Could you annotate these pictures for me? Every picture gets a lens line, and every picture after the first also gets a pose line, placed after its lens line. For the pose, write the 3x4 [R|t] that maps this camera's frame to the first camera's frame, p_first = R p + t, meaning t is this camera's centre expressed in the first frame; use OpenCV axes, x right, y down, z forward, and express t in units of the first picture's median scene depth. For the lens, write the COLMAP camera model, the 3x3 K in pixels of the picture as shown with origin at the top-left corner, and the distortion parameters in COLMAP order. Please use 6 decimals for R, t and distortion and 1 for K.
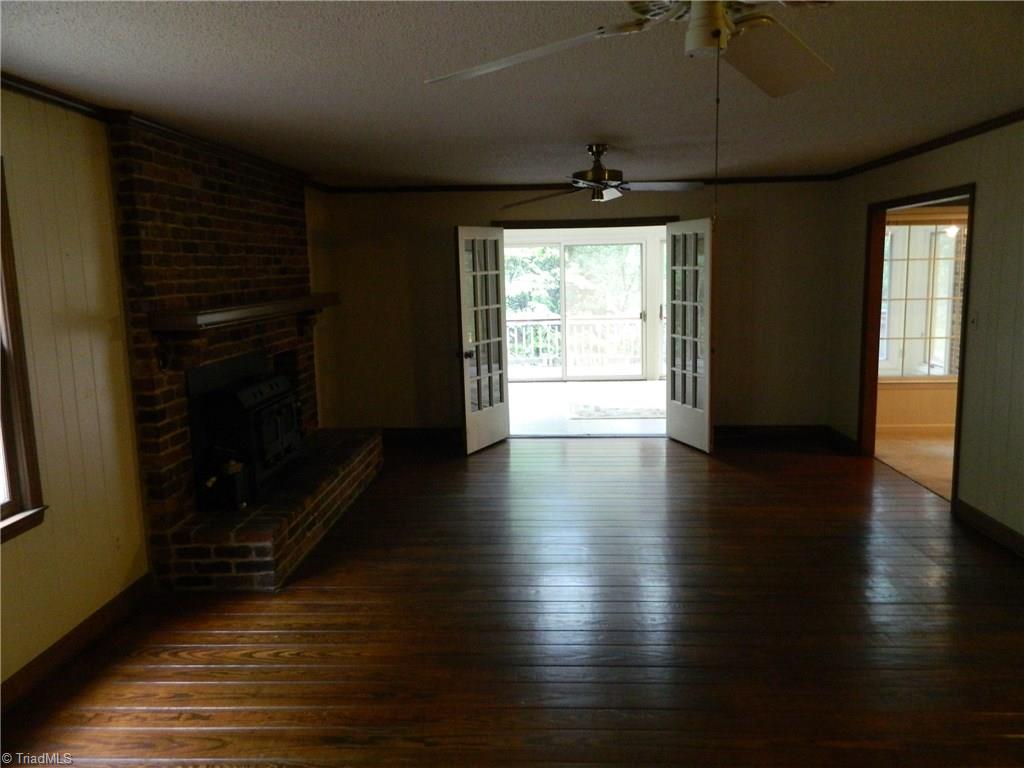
lens RADIAL K [[766.9, 0, 513.1], [0, 766.9, 382.9], [0, 0, 1]] dist [-0.013783, -0.003431]
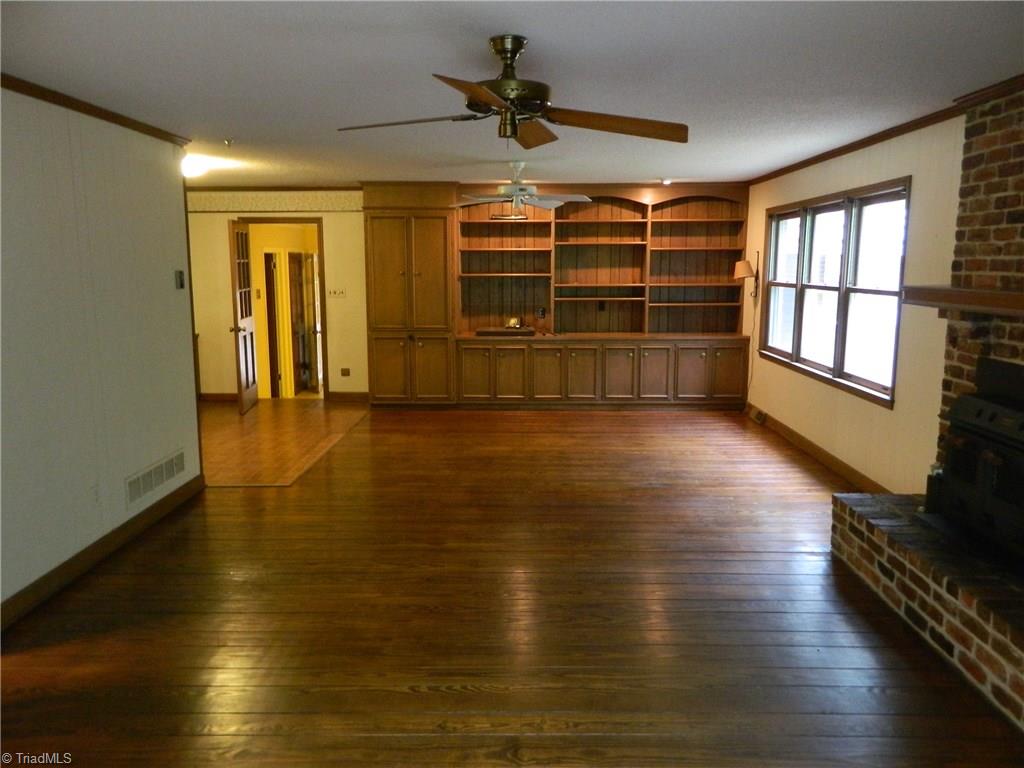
lens RADIAL K [[766.9, 0, 512.3], [0, 766.9, 383.5], [0, 0, 1]] dist [-0.013783, -0.003431]
pose [[-0.998963, 0.031688, -0.032680, 0.158011], [0.020366, 0.953187, 0.301696, -0.273115], [0.040710, 0.300718, -0.952844, 1.874678]]
